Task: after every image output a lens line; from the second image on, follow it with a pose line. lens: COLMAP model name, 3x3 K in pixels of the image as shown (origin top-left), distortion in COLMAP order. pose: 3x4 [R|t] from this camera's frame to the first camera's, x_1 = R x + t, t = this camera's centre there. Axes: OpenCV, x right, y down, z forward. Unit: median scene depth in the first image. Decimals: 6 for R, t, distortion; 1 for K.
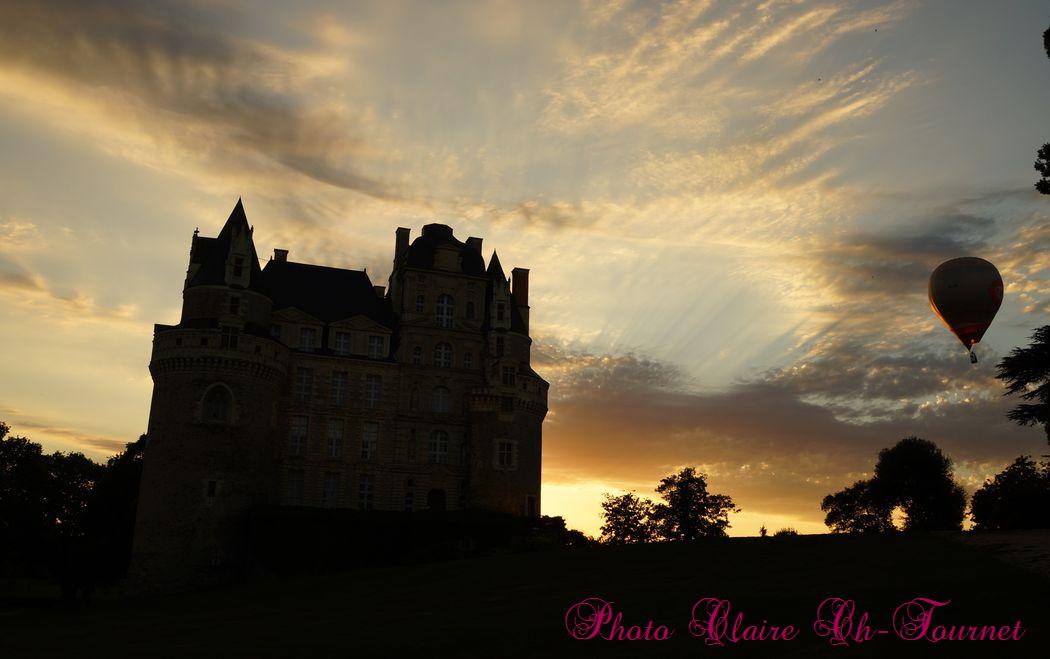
lens RADIAL K [[905.0, 0, 521.3], [0, 905.0, 351.7], [0, 0, 1]] dist [0.001219, -0.007866]
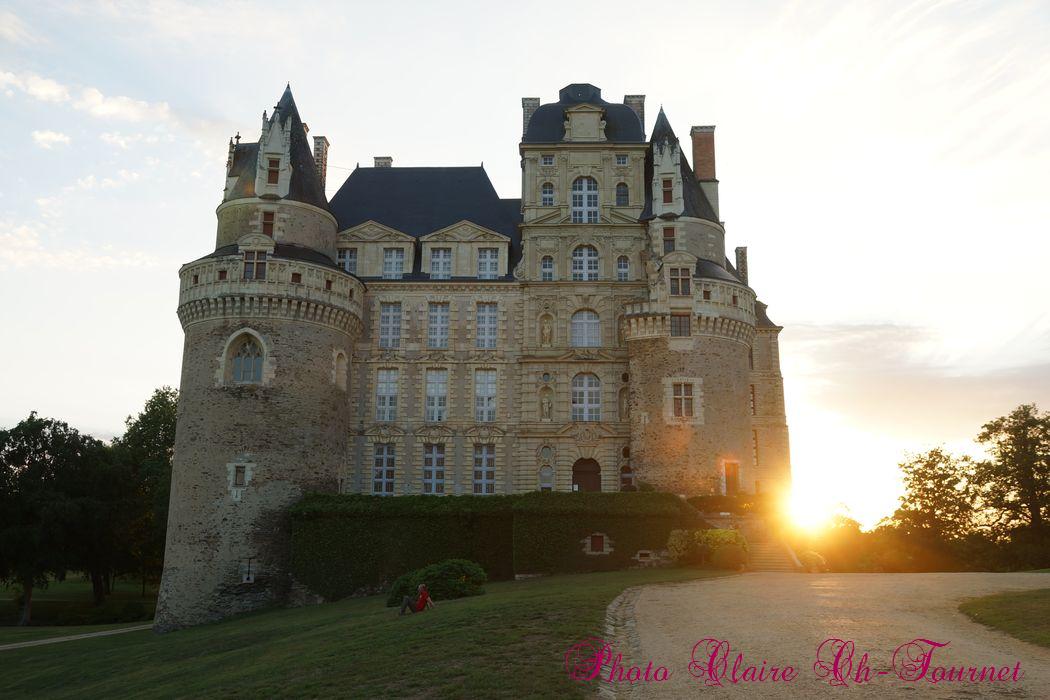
lens RADIAL K [[916.6, 0, 522.3], [0, 916.6, 351.9], [0, 0, 1]] dist [-0.001141, 0.006822]
pose [[0.934251, -0.092596, -0.344385, 0.104305], [0.105097, 0.994303, 0.017766, 0.053974], [0.340779, -0.052791, 0.938660, 0.337534]]
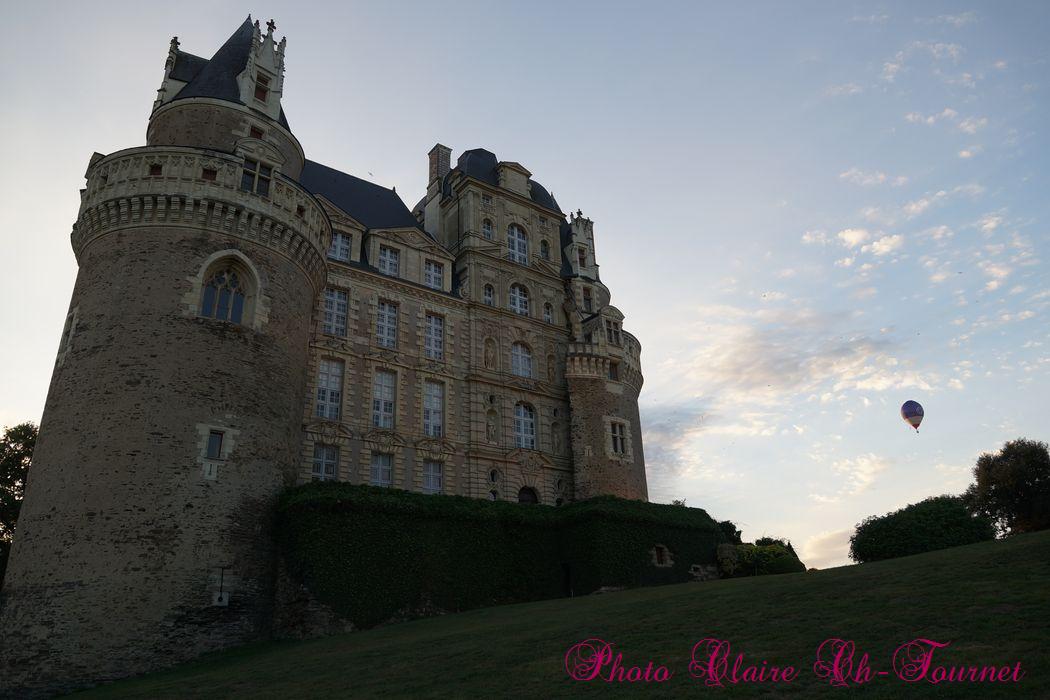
lens RADIAL K [[719.2, 0, 522.9], [0, 719.2, 351.2], [0, 0, 1]] dist [-0.005746, 0.004541]
pose [[0.953974, 0.064864, 0.292790, -0.252072], [-0.019945, 0.987890, -0.153869, 0.132234], [-0.299225, 0.140947, 0.943715, 0.485476]]
